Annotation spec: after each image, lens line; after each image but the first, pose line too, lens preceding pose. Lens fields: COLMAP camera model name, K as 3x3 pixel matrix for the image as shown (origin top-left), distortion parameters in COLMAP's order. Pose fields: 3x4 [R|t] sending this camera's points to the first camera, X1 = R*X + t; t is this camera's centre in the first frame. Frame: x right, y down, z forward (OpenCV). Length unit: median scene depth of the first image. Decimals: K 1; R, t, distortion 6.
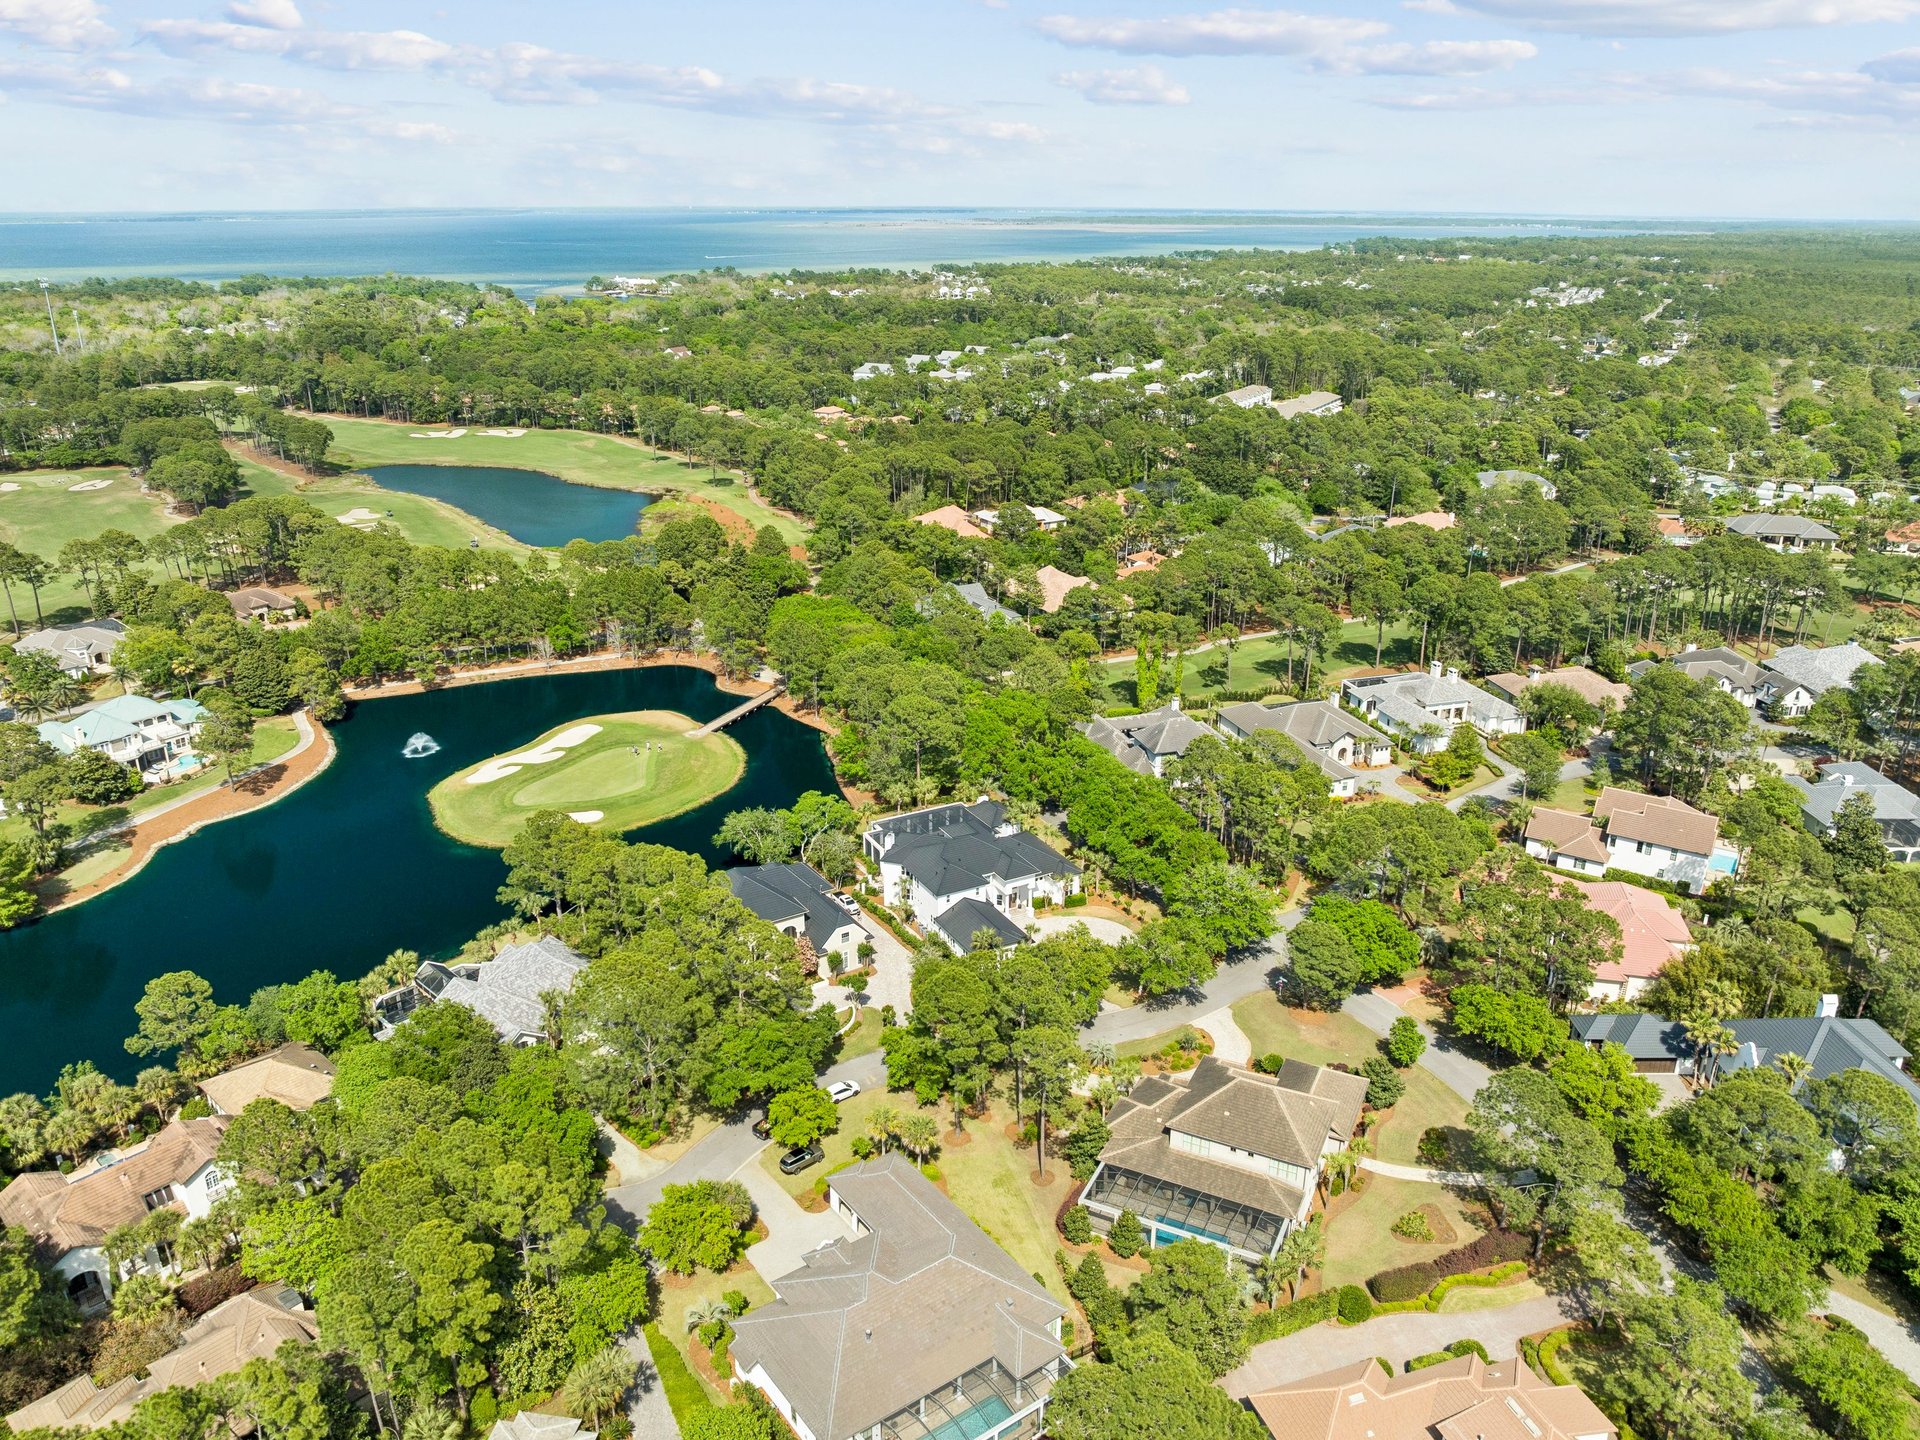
lens RADIAL K [[1349.0, 0, 958.7], [0, 1349.0, 727.7], [0, 0, 1]] dist [-0.041271, 0.000631]
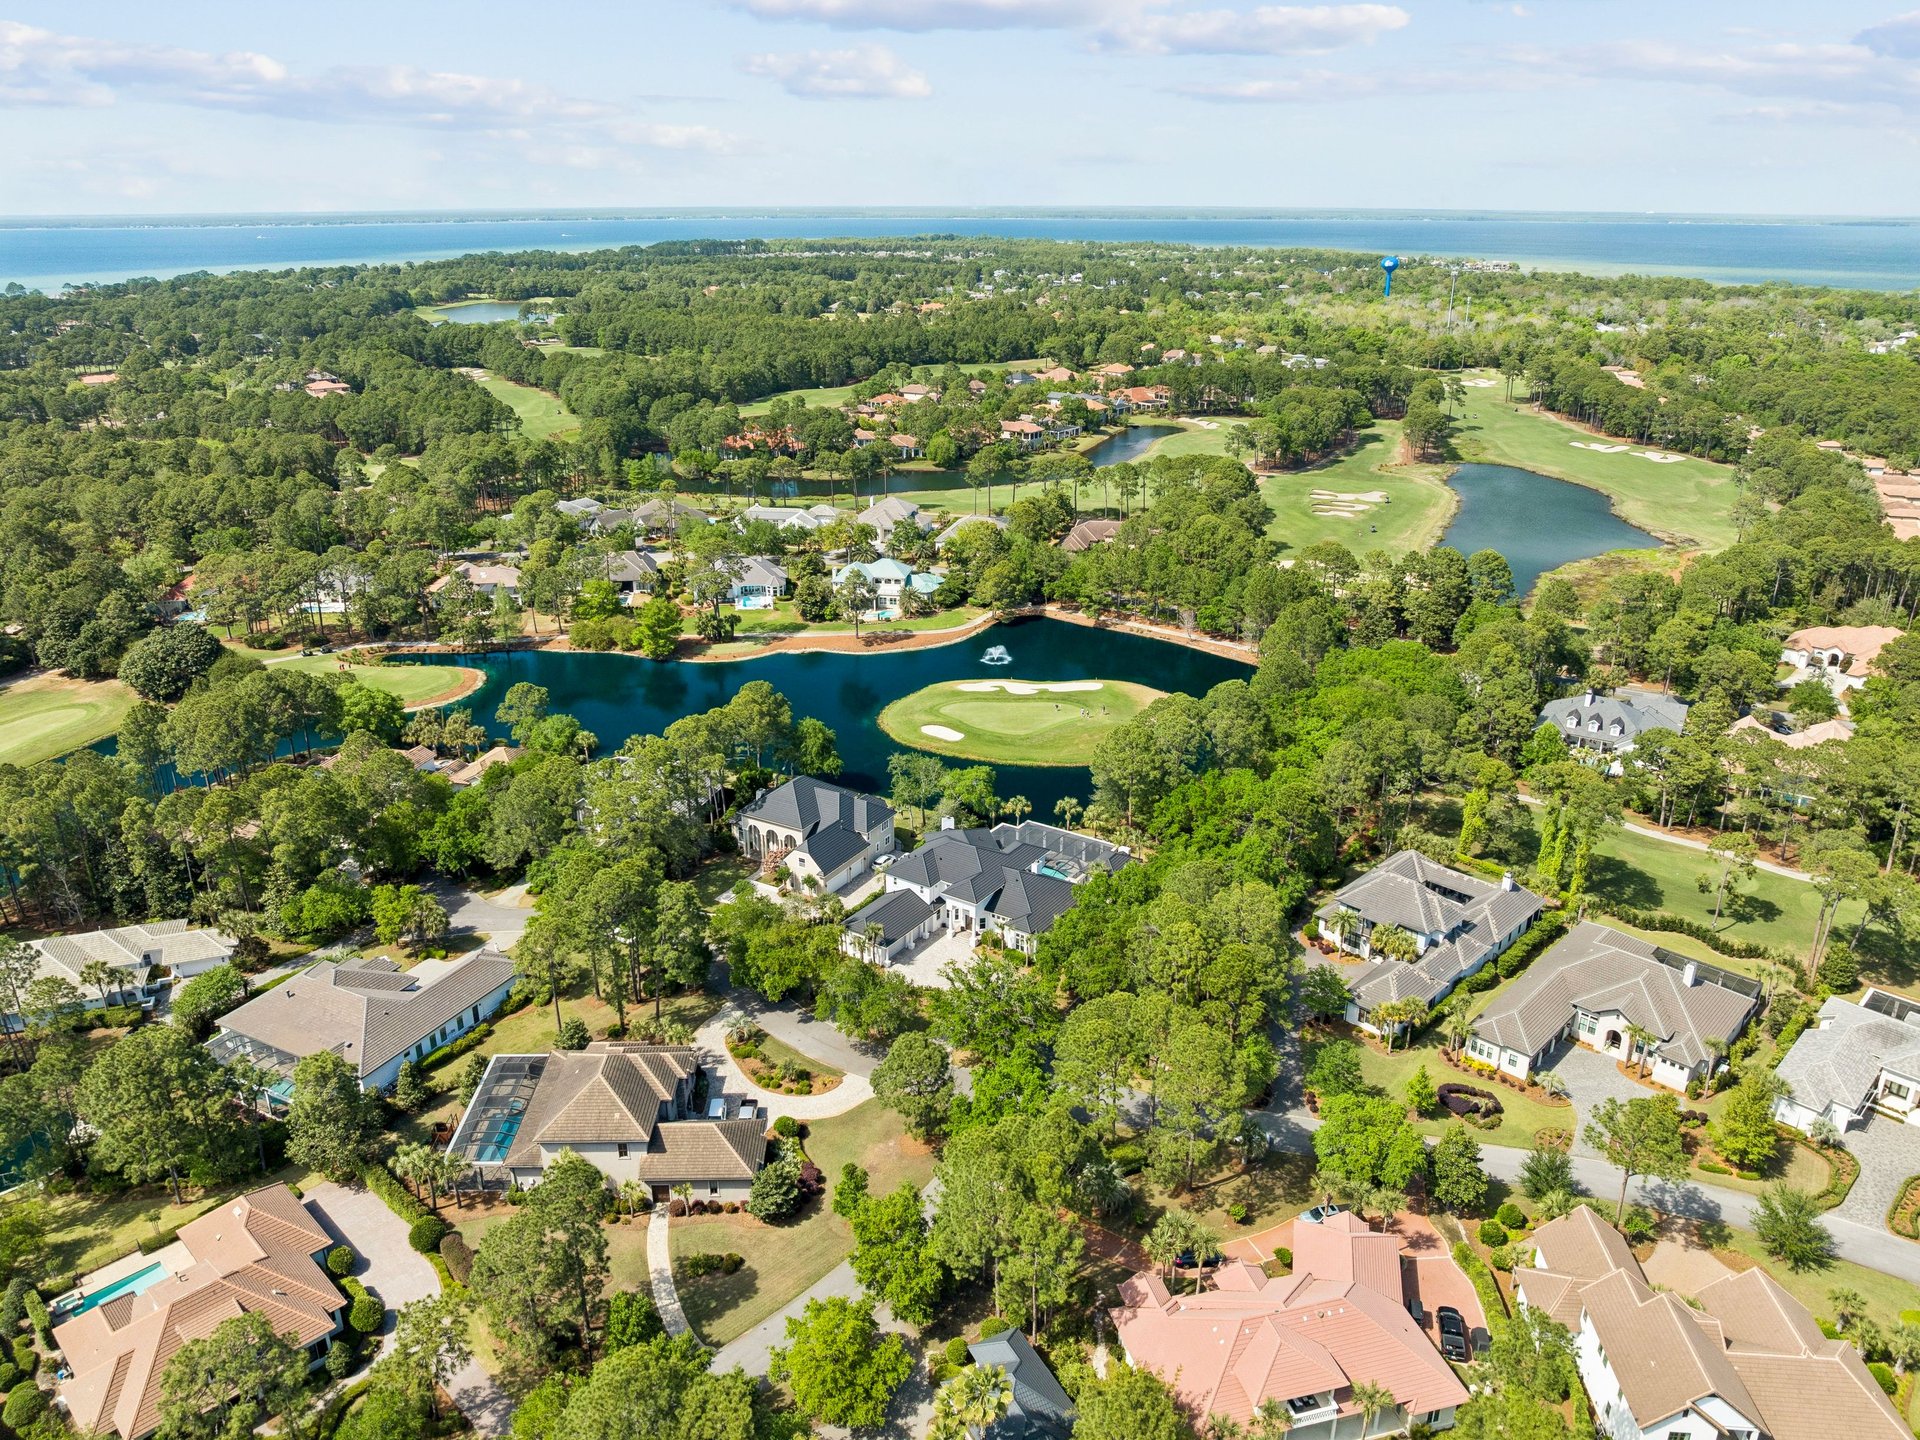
lens RADIAL K [[1349.0, 0, 958.7], [0, 1349.0, 727.7], [0, 0, 1]] dist [-0.041271, 0.000631]
pose [[0.460536, 0.313757, -0.830339, 0.788926], [-0.312968, 0.932767, 0.178877, -0.172448], [0.830637, 0.177490, 0.527768, 0.449851]]
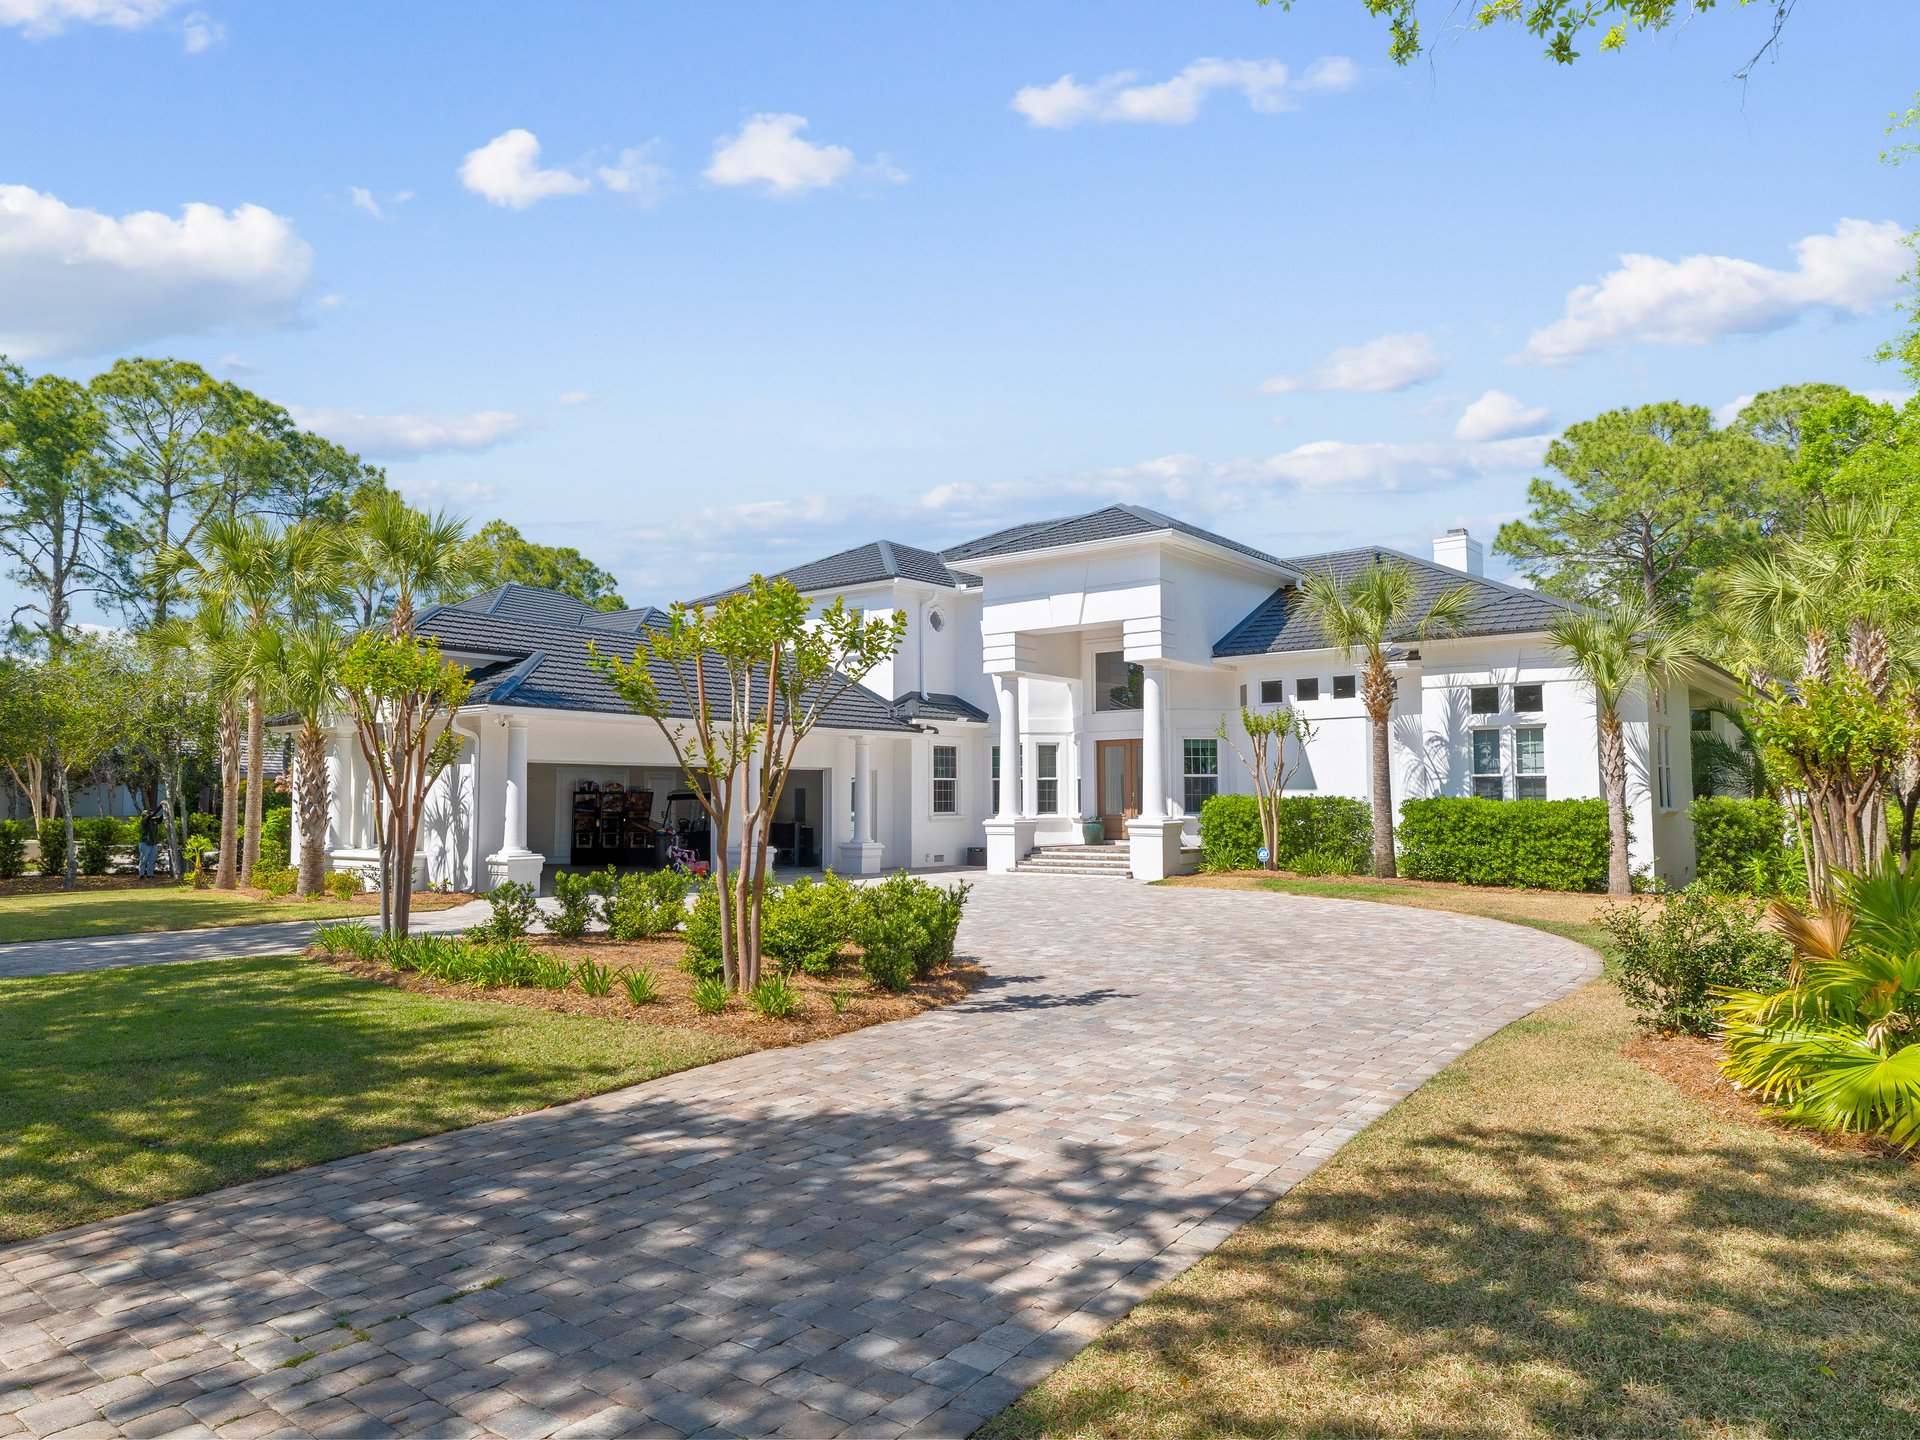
lens RADIAL K [[1244.4, 0, 960.0], [0, 1244.4, 720.0], [0, 0, 1]] dist [-0.006458, 0.000860]
pose [[0.386289, -0.069884, -0.919727, 0.169583], [-0.324021, 0.923295, -0.206245, 0.156874], [0.863592, 0.377681, 0.334014, 0.918084]]
